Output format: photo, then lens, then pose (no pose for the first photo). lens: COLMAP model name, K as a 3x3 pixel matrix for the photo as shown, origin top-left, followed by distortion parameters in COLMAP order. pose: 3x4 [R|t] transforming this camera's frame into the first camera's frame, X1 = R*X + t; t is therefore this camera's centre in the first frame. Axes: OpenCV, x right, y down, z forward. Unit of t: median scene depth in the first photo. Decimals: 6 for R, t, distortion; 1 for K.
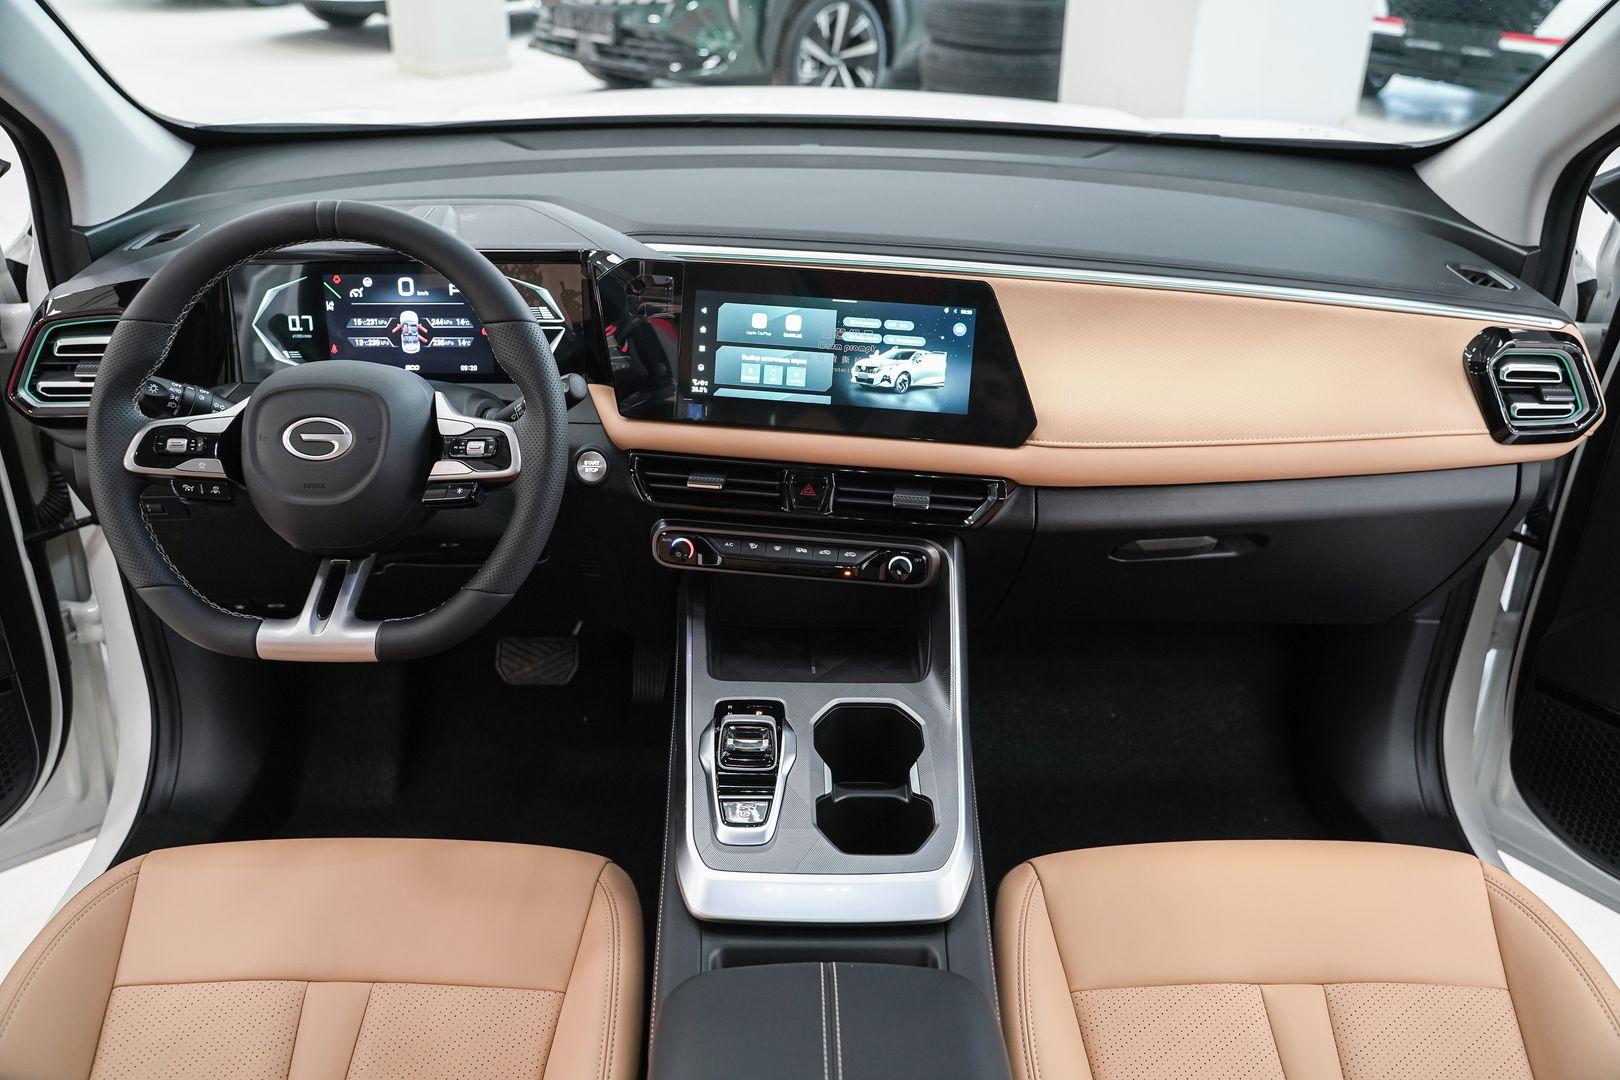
lens RADIAL K [[1301.0, 0, 810.0], [0, 1301.0, 540.0], [0, 0, 1]] dist [-0.114396, 0.093391]
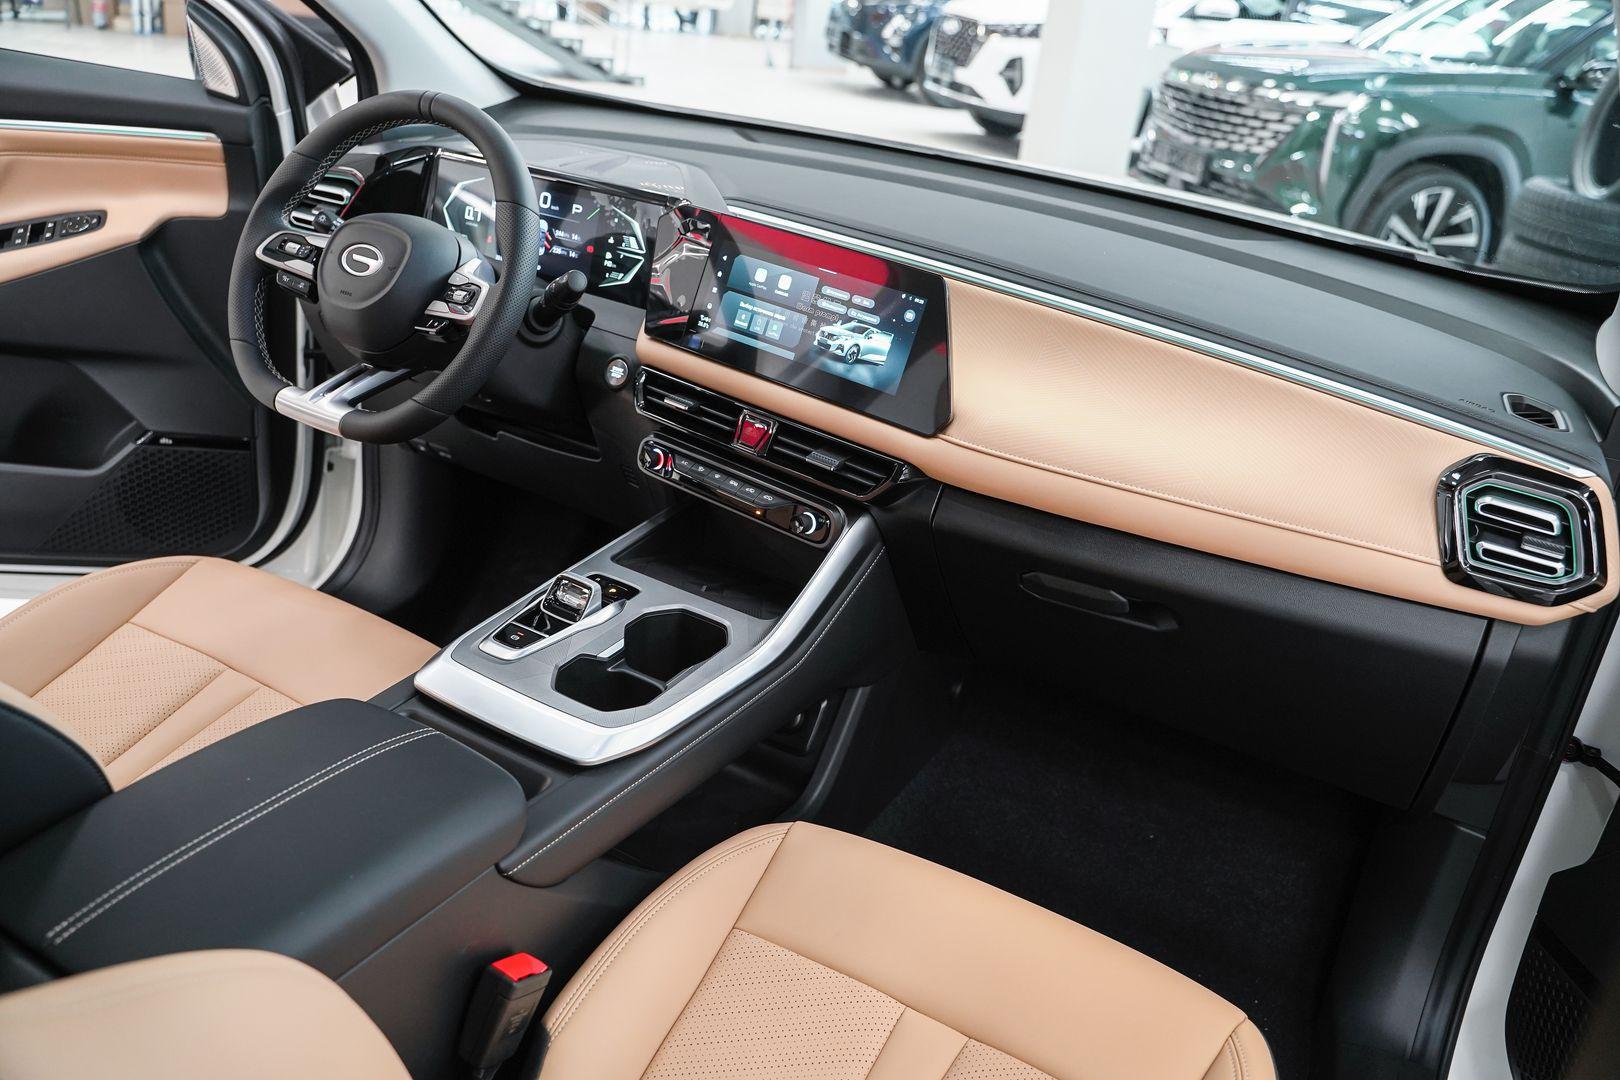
lens RADIAL K [[1321.8, 0, 810.0], [0, 1321.8, 540.0], [0, 0, 1]] dist [-0.124185, 0.108279]
pose [[0.857499, 0.281961, -0.430341, 0.546548], [-0.328715, 0.943717, -0.036672, 0.073461], [0.395780, 0.172905, 0.901921, 0.034886]]
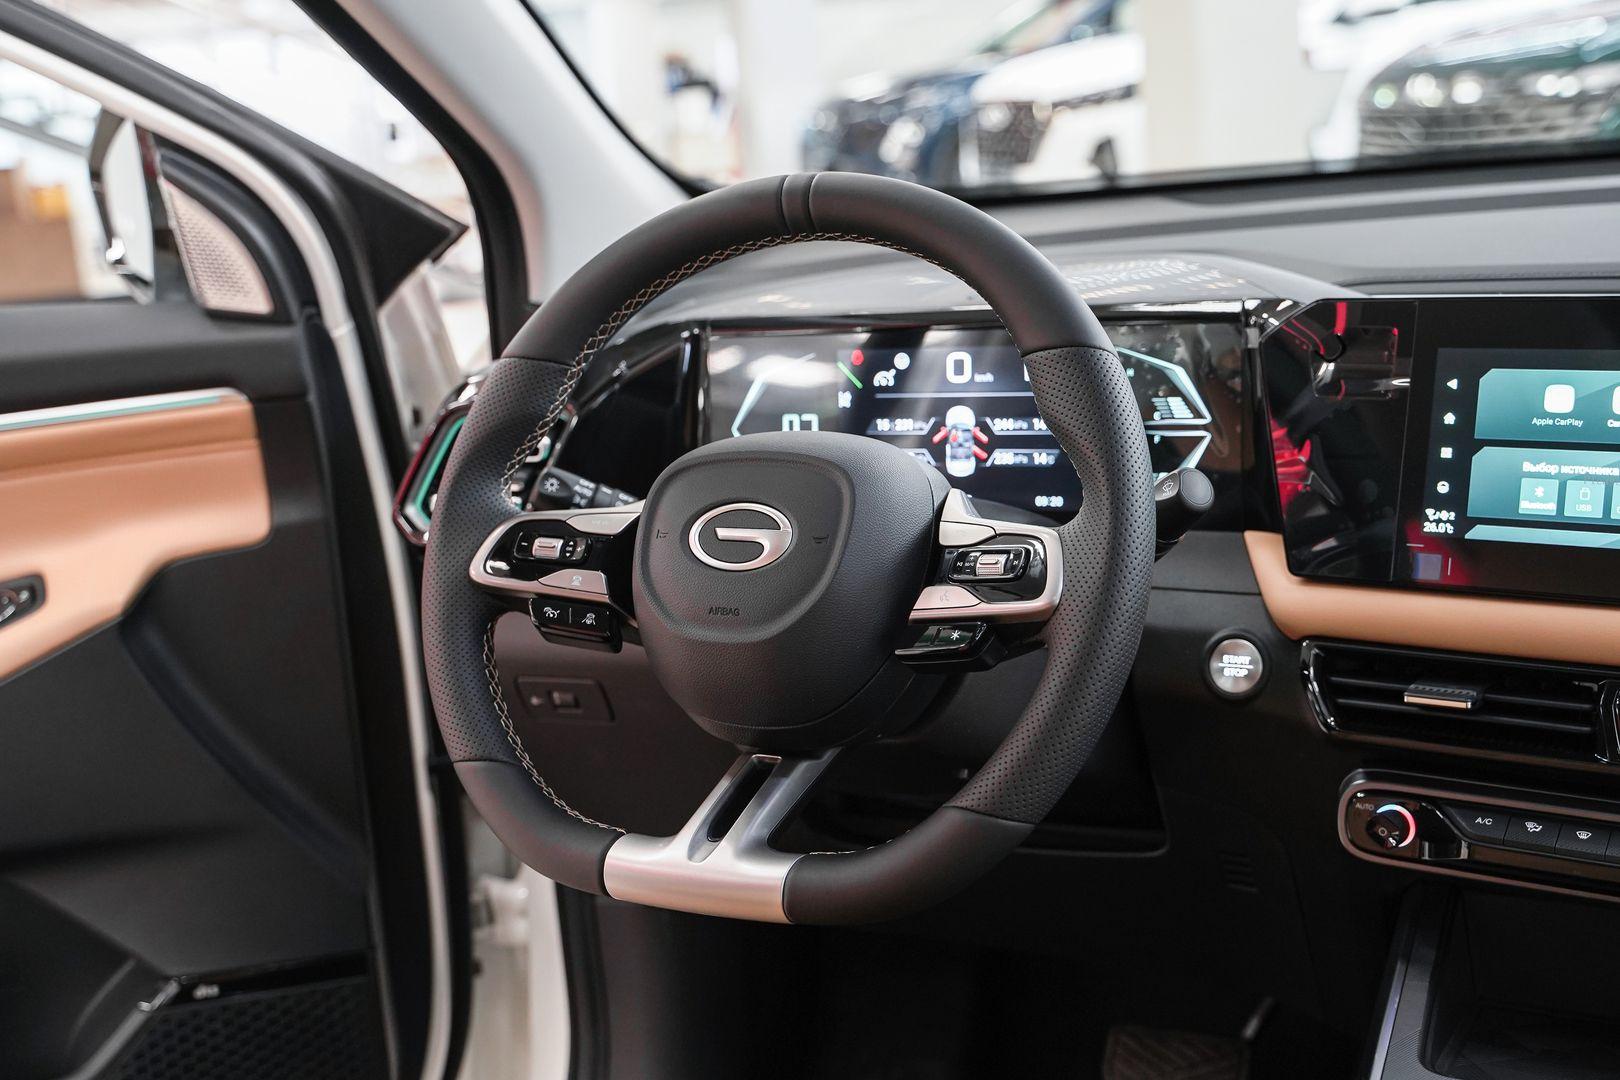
lens RADIAL K [[1891.9, 0, 810.0], [0, 1891.9, 540.0], [0, 0, 1]] dist [-0.005980, 0.020774]
pose [[0.884476, 0.011923, -0.466434, 0.051606], [-0.125788, 0.968754, -0.213761, 0.091727], [0.449311, 0.247738, 0.858339, 0.208151]]
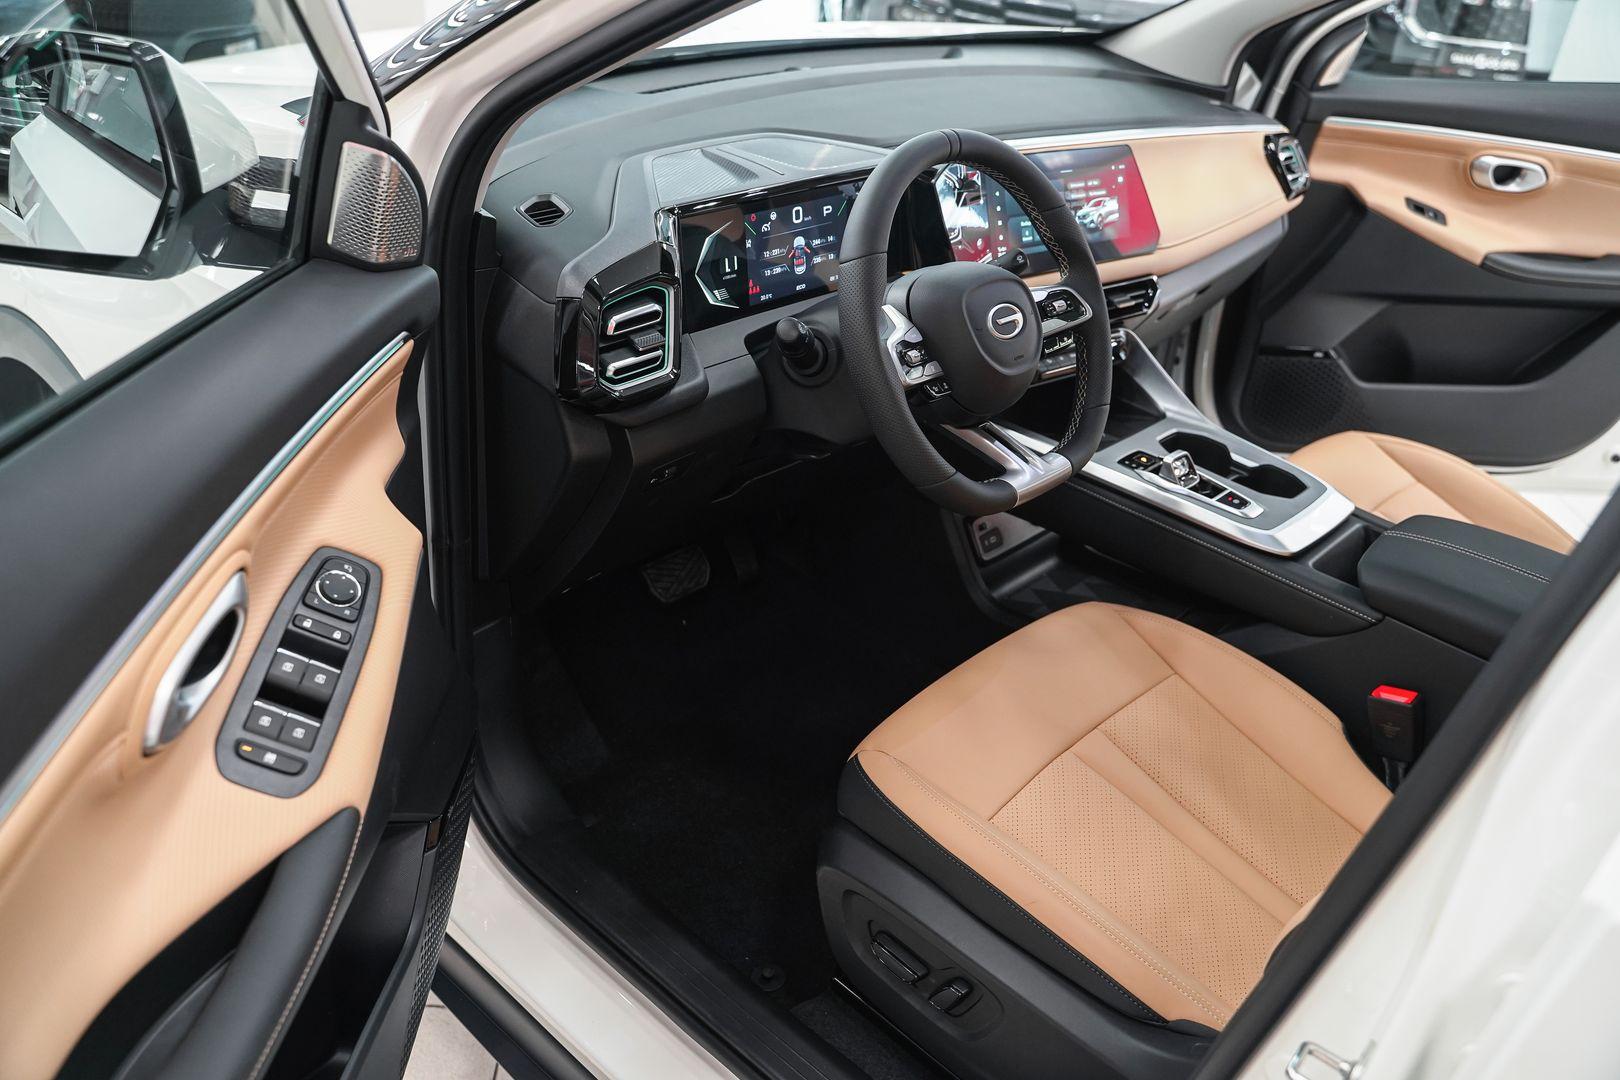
lens RADIAL K [[1301.0, 0, 810.0], [0, 1301.0, 540.0], [0, 0, 1]] dist [-0.114396, 0.093391]
pose [[0.696237, -0.325545, 0.639745, -1.163379], [0.286028, 0.943253, 0.168705, -0.120631], [-0.658363, 0.065526, 0.749843, 0.168420]]
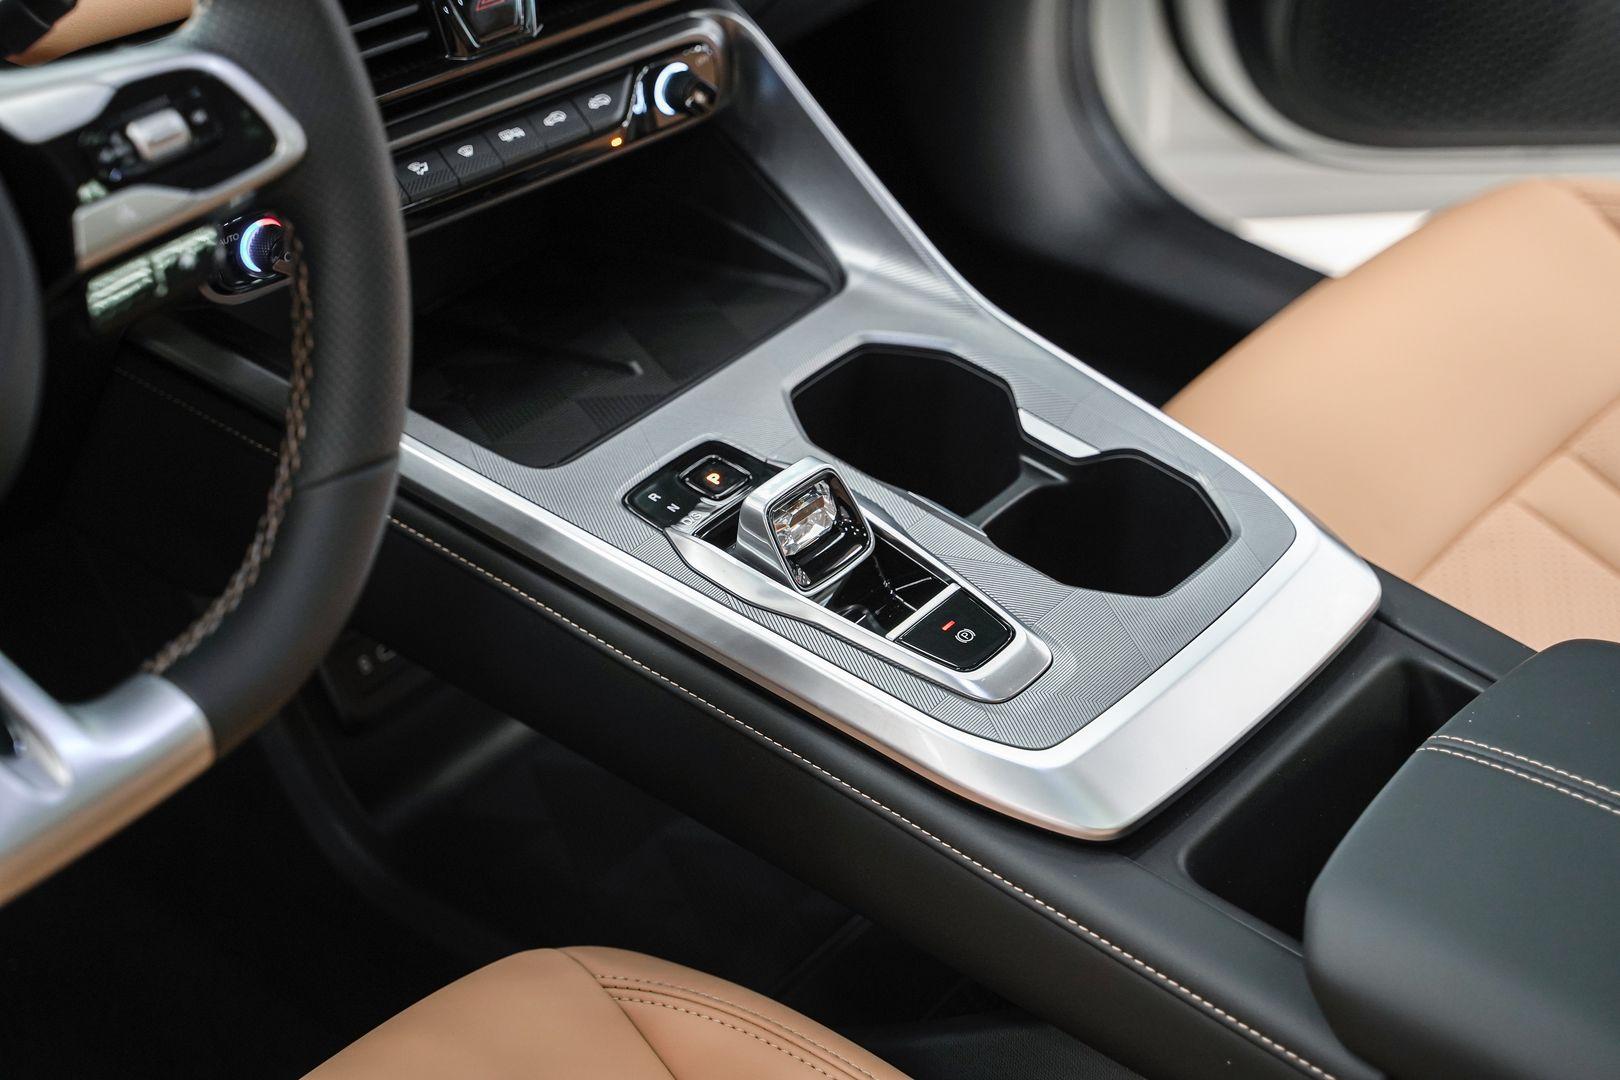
lens RADIAL K [[2644.4, 0, 777.5], [0, 2644.4, 539.5], [0, 0, 1]] dist [0.153124, -0.008524]
pose [[0.659670, -0.465804, 0.589799, -0.552732], [0.336976, 0.884784, 0.321877, -0.132861], [-0.671776, -0.013584, 0.740630, 0.272088]]
